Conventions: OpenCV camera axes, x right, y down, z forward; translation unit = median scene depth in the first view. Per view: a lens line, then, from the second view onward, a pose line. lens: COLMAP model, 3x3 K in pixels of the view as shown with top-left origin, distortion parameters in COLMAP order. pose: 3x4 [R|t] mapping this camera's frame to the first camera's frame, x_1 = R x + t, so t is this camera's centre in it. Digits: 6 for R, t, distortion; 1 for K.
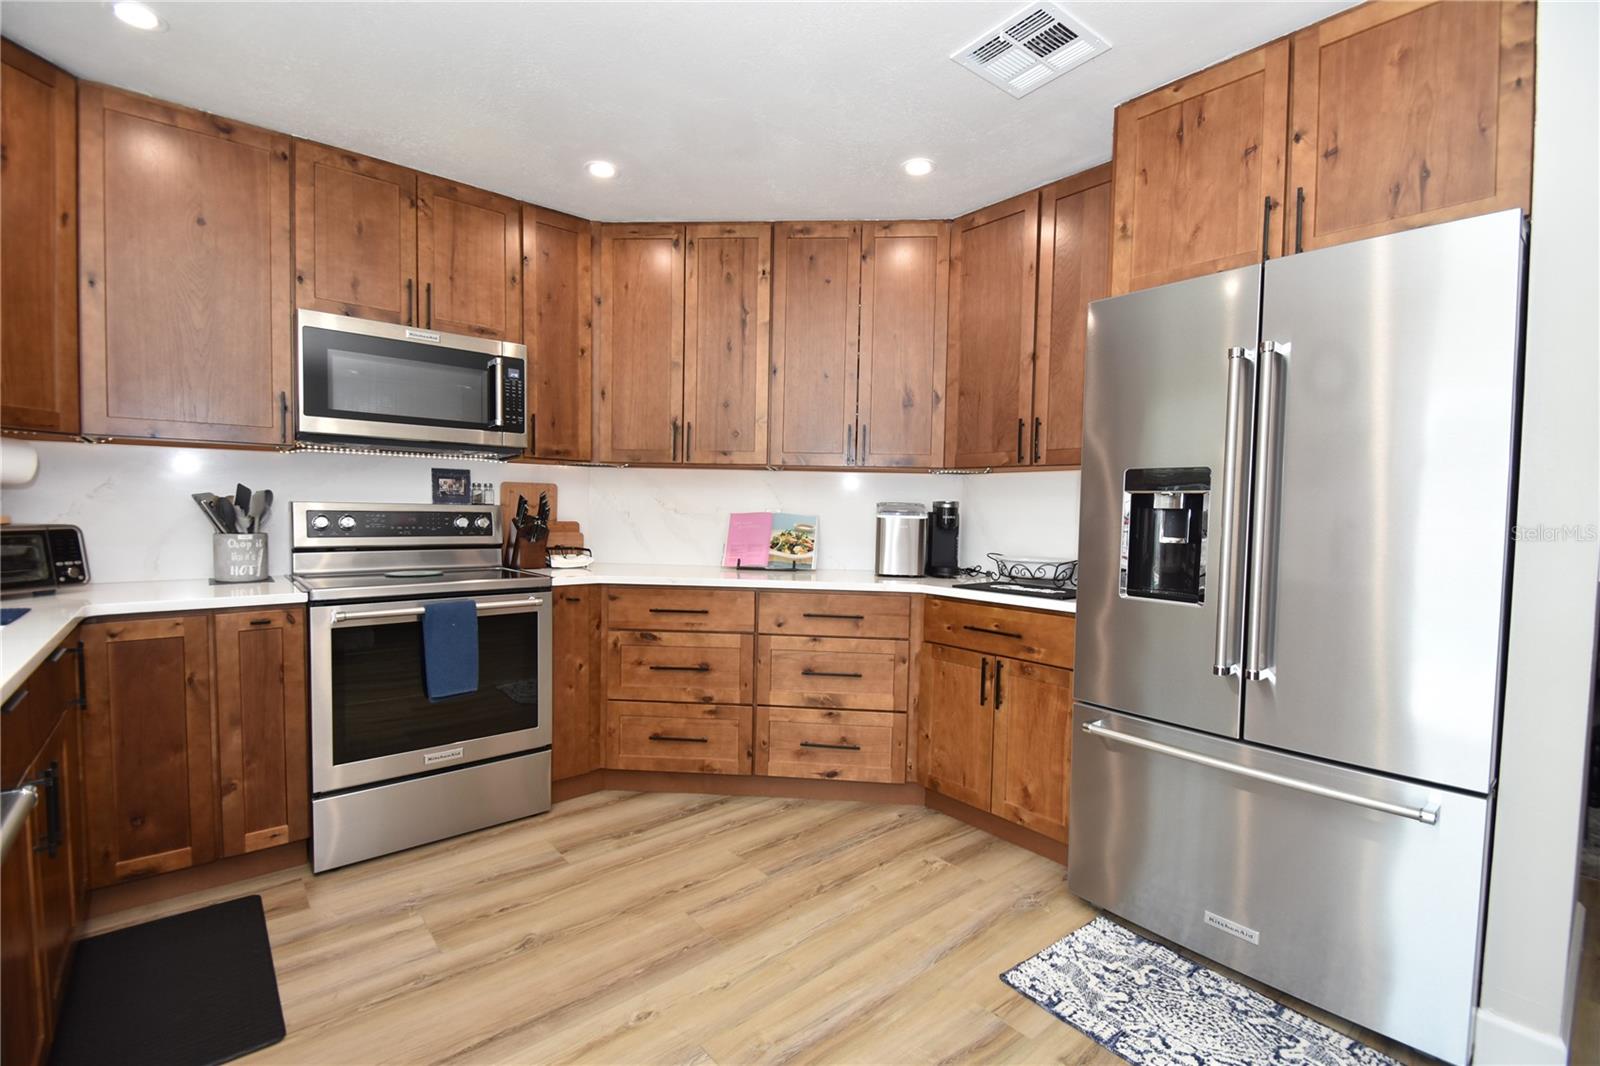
lens RADIAL K [[700.1, 0, 800.1], [0, 700.1, 539.3], [0, 0, 1]] dist [0.006195, -0.011455]
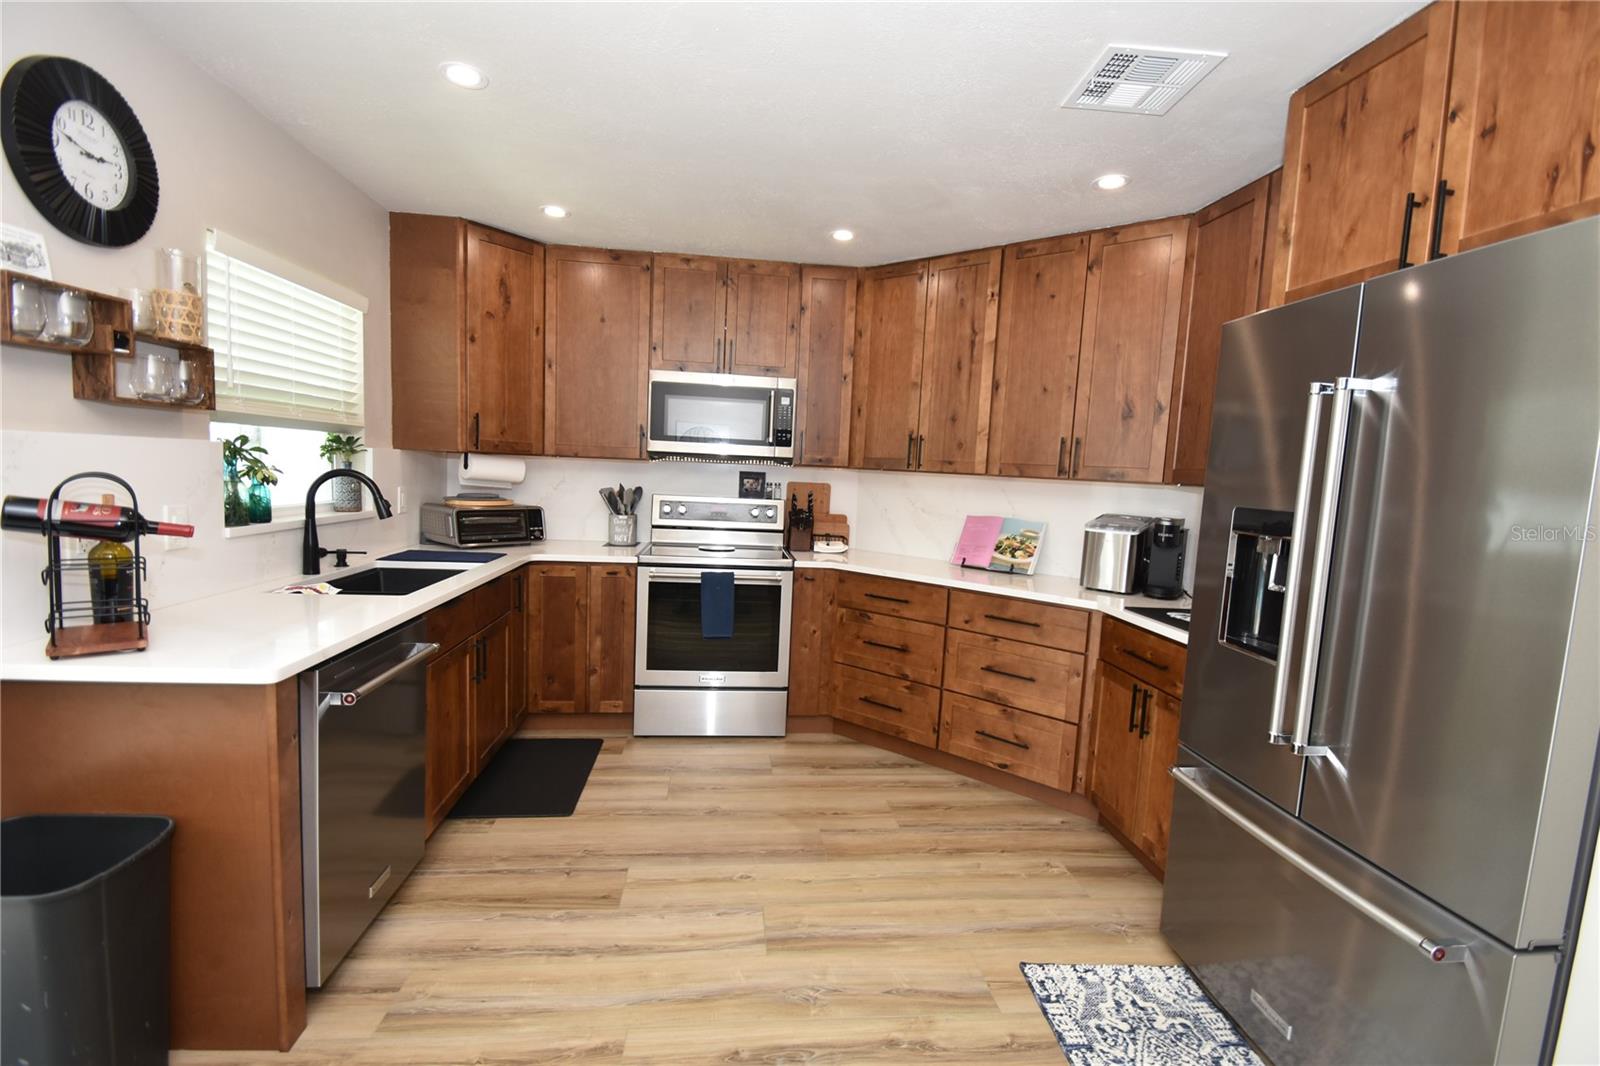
lens RADIAL K [[700.1, 0, 796.8], [0, 700.1, 539.1], [0, 0, 1]] dist [0.006195, -0.011455]
pose [[0.822873, 0.076841, -0.563006, 0.416364], [-0.056357, 0.996966, 0.053700, -0.060410], [0.565424, -0.012459, 0.824706, -0.074705]]
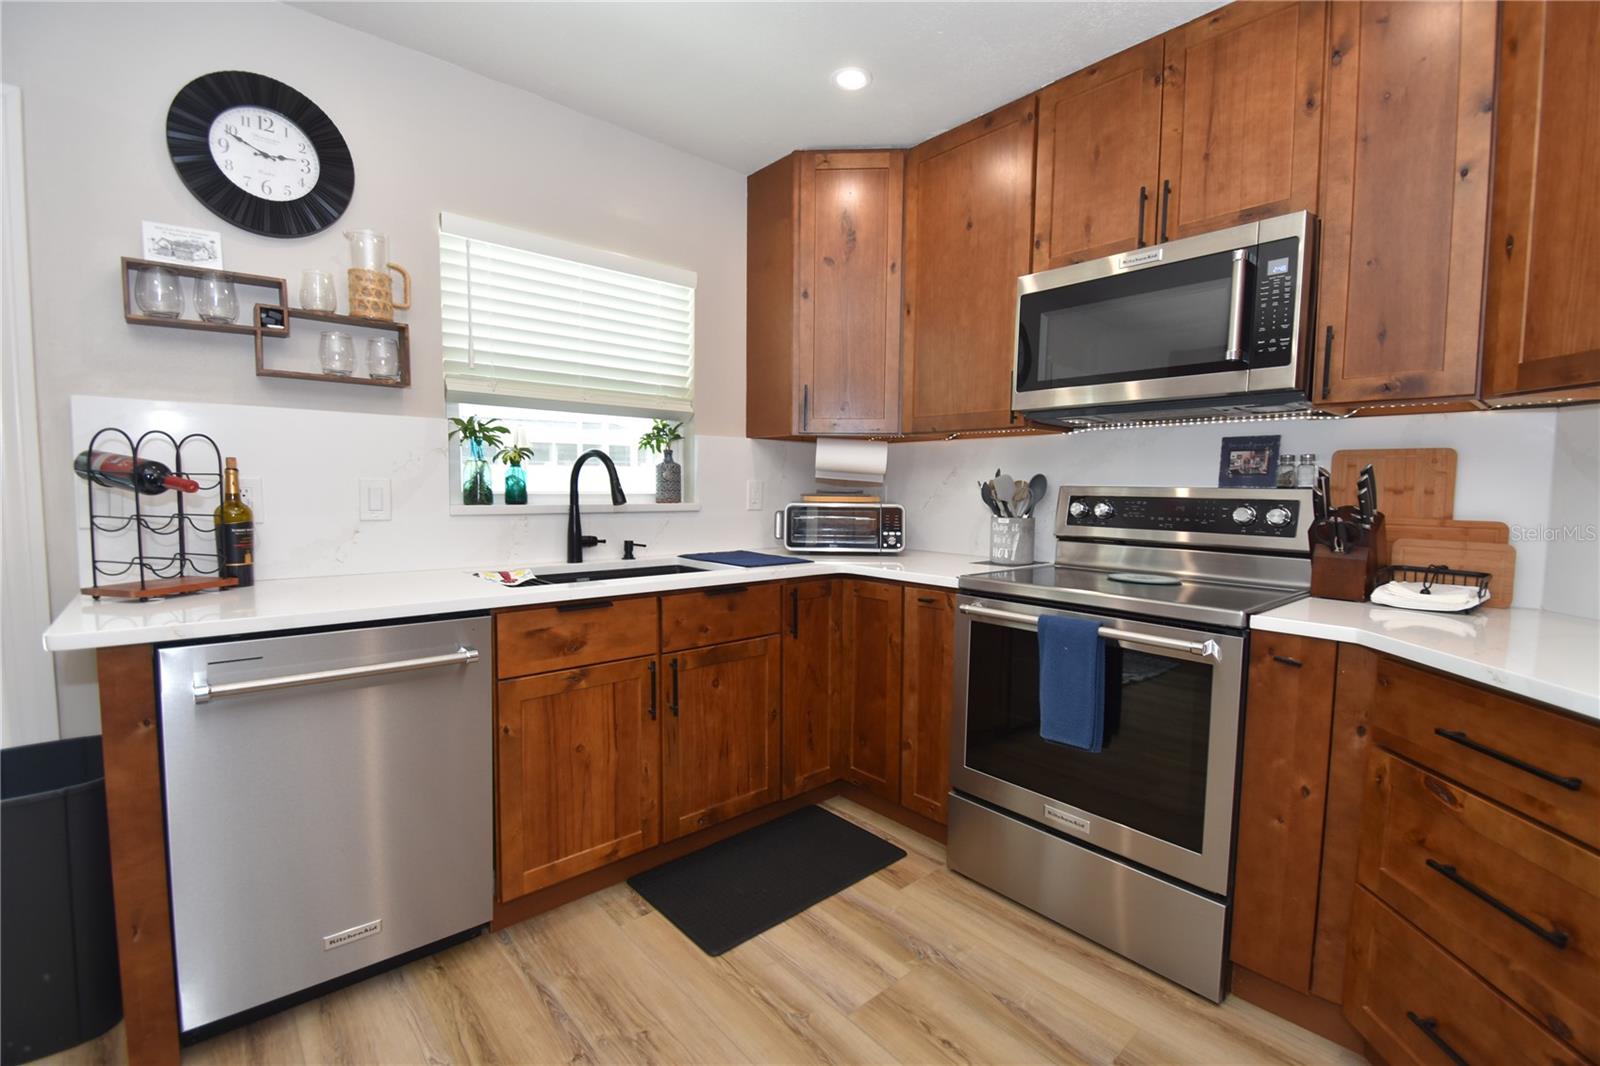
lens RADIAL K [[700.1, 0, 801.4], [0, 700.1, 537.8], [0, 0, 1]] dist [0.006195, -0.011455]
pose [[0.015116, 0.059571, -0.998110, 0.225441], [-0.055278, 0.996747, 0.058652, -0.021866], [0.998357, 0.054286, 0.018359, 0.688367]]
